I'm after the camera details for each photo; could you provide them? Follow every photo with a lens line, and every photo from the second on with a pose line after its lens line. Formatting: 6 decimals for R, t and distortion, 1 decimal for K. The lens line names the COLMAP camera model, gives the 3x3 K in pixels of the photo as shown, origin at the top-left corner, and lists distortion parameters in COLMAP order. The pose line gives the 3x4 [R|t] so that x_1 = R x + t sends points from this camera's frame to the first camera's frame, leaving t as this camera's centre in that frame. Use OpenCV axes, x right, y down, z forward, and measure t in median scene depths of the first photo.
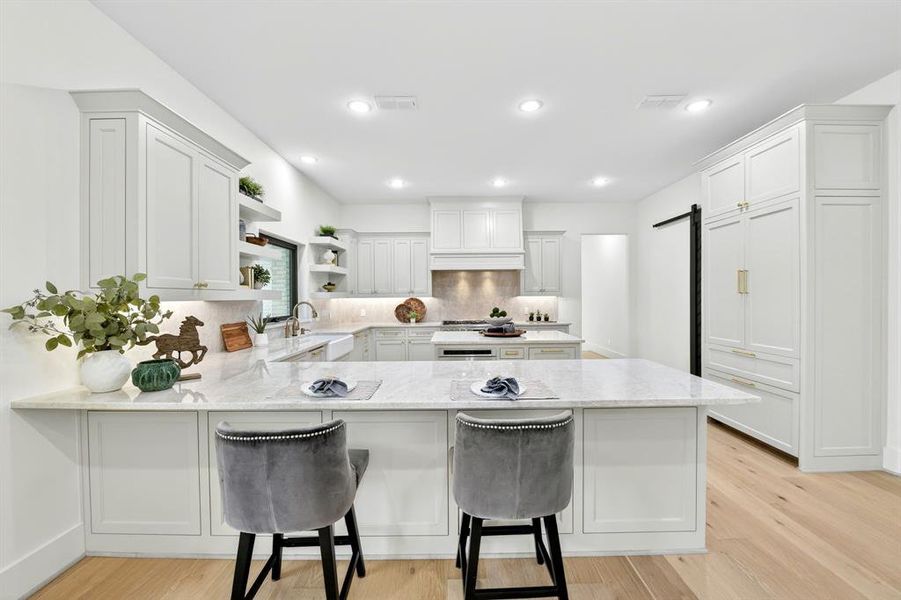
lens RADIAL K [[360.8, 0, 455.9], [0, 360.8, 301.8], [0, 0, 1]] dist [-0.016975, -0.000325]
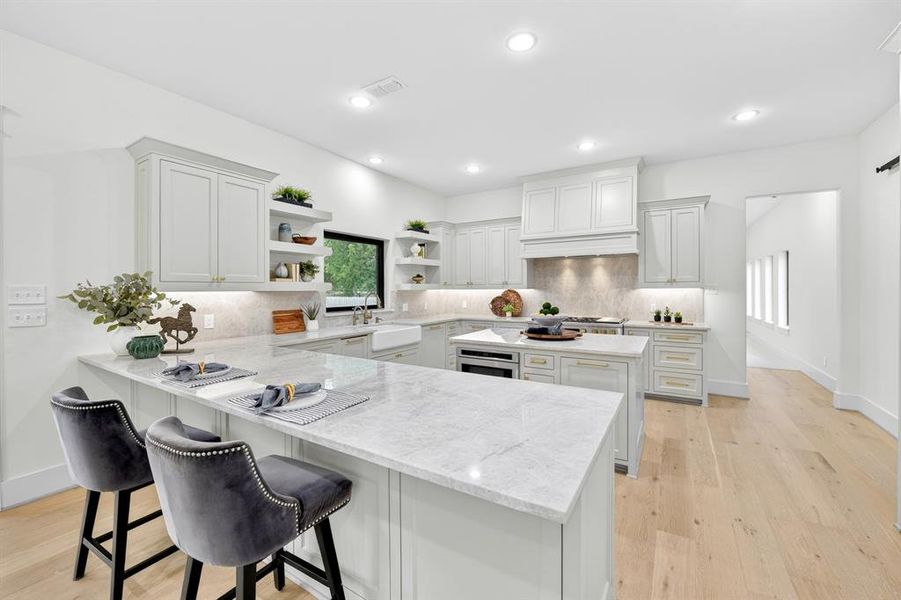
lens RADIAL K [[368.2, 0, 451.1], [0, 368.2, 284.2], [0, 0, 1]] dist [-0.009680, -0.000256]
pose [[0.848915, -0.001271, -0.528528, 0.293360], [-0.010833, 0.999745, -0.019804, -0.005097], [0.528418, 0.022537, 0.848685, 0.151393]]
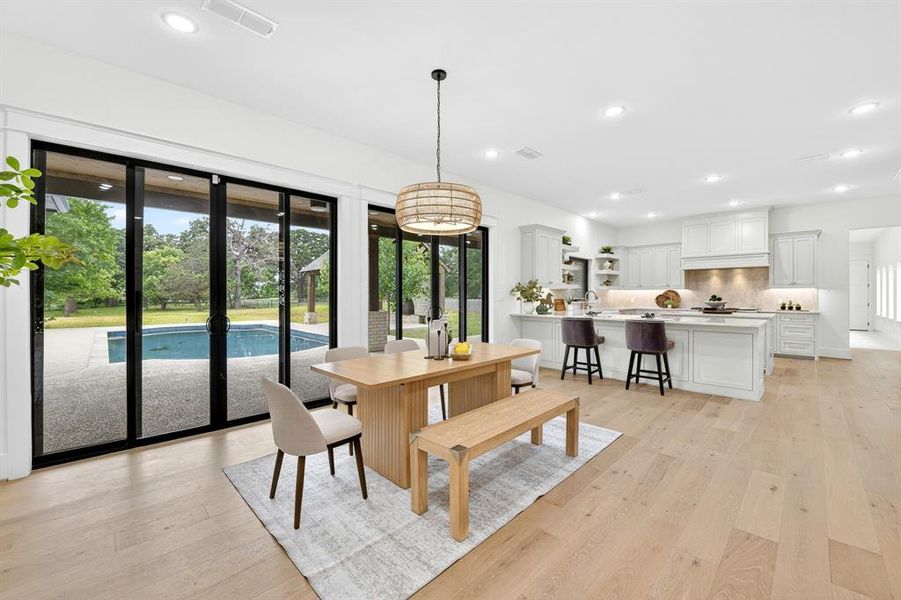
lens RADIAL K [[364.1, 0, 450.3], [0, 364.1, 291.3], [0, 0, 1]] dist [-0.019876, -0.000368]
pose [[0.696777, 0.001622, -0.717286, 0.341429], [-0.016687, 0.999763, -0.013949, 0.032680], [0.717094, 0.021689, 0.696639, -0.677762]]
